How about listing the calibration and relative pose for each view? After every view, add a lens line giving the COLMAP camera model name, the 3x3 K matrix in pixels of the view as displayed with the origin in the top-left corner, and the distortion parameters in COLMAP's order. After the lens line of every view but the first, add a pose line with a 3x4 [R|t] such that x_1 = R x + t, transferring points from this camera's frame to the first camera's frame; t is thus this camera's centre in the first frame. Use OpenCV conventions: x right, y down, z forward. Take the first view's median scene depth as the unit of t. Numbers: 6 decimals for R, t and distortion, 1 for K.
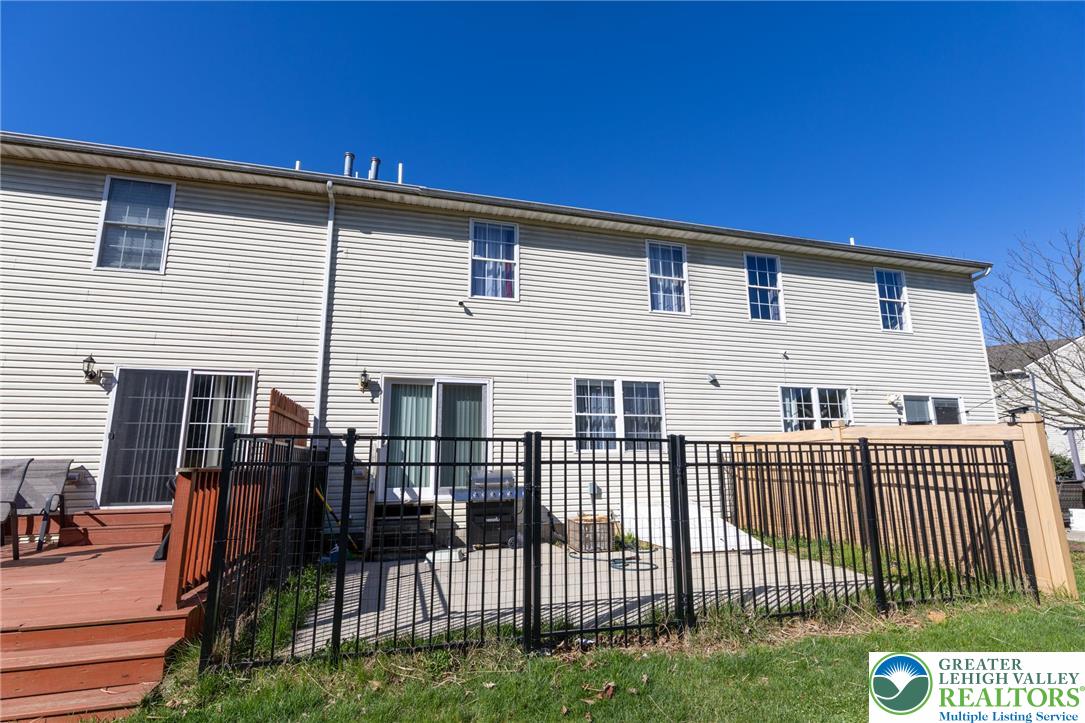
lens RADIAL K [[502.6, 0, 538.0], [0, 502.6, 364.4], [0, 0, 1]] dist [-0.001746, 0.001548]
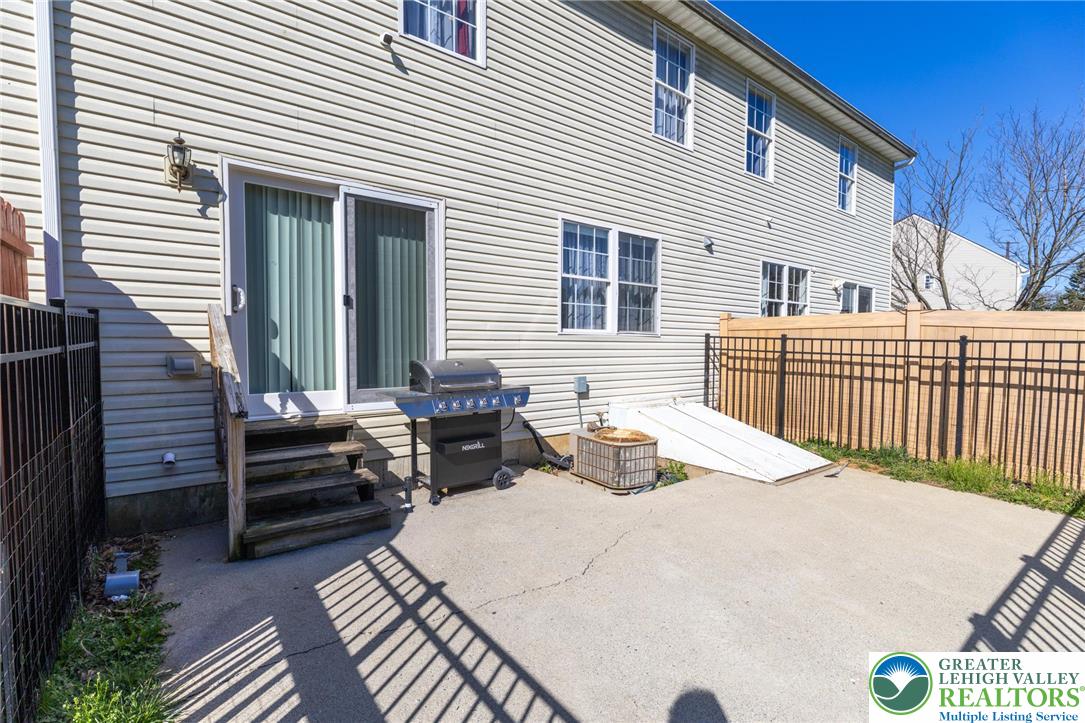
lens RADIAL K [[502.6, 0, 541.8], [0, 502.6, 359.9], [0, 0, 1]] dist [-0.001746, 0.001548]
pose [[0.924778, 0.003215, 0.380493, -0.199577], [-0.088532, 0.974339, 0.206941, 0.074481], [-0.370064, -0.225060, 0.901333, 0.404720]]
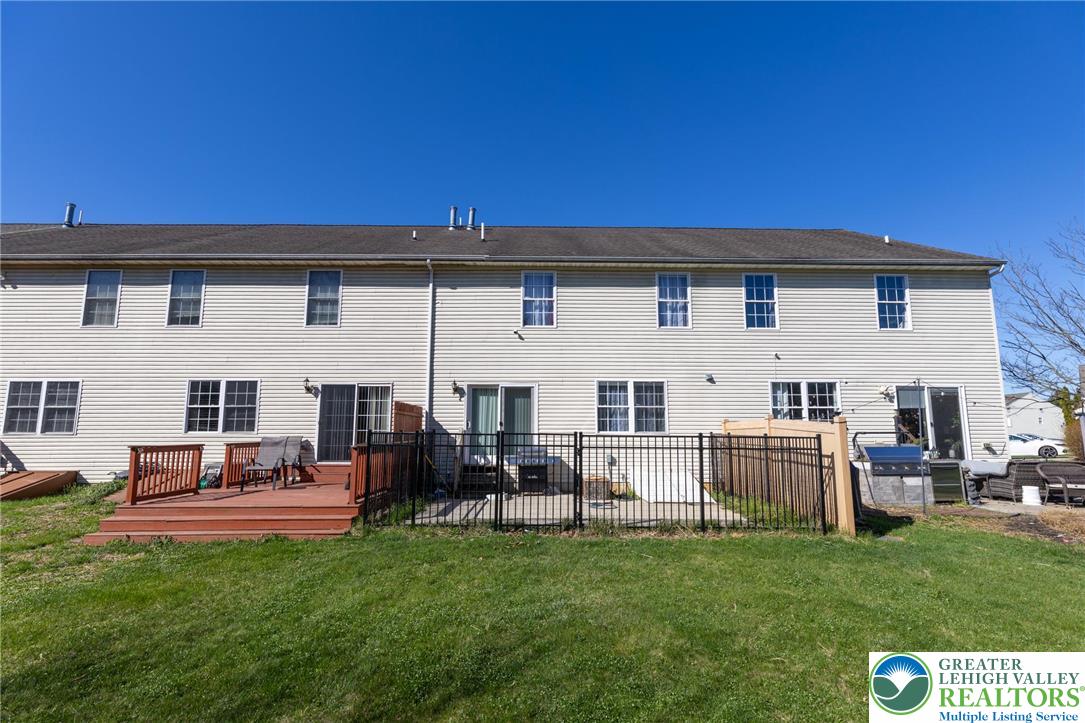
lens RADIAL K [[502.6, 0, 547.6], [0, 502.6, 360.6], [0, 0, 1]] dist [-0.001746, 0.001548]
pose [[0.968171, -0.024502, -0.249089, 0.298897], [0.037924, 0.998067, 0.049231, -0.106626], [0.247401, -0.057110, 0.967229, -0.399971]]
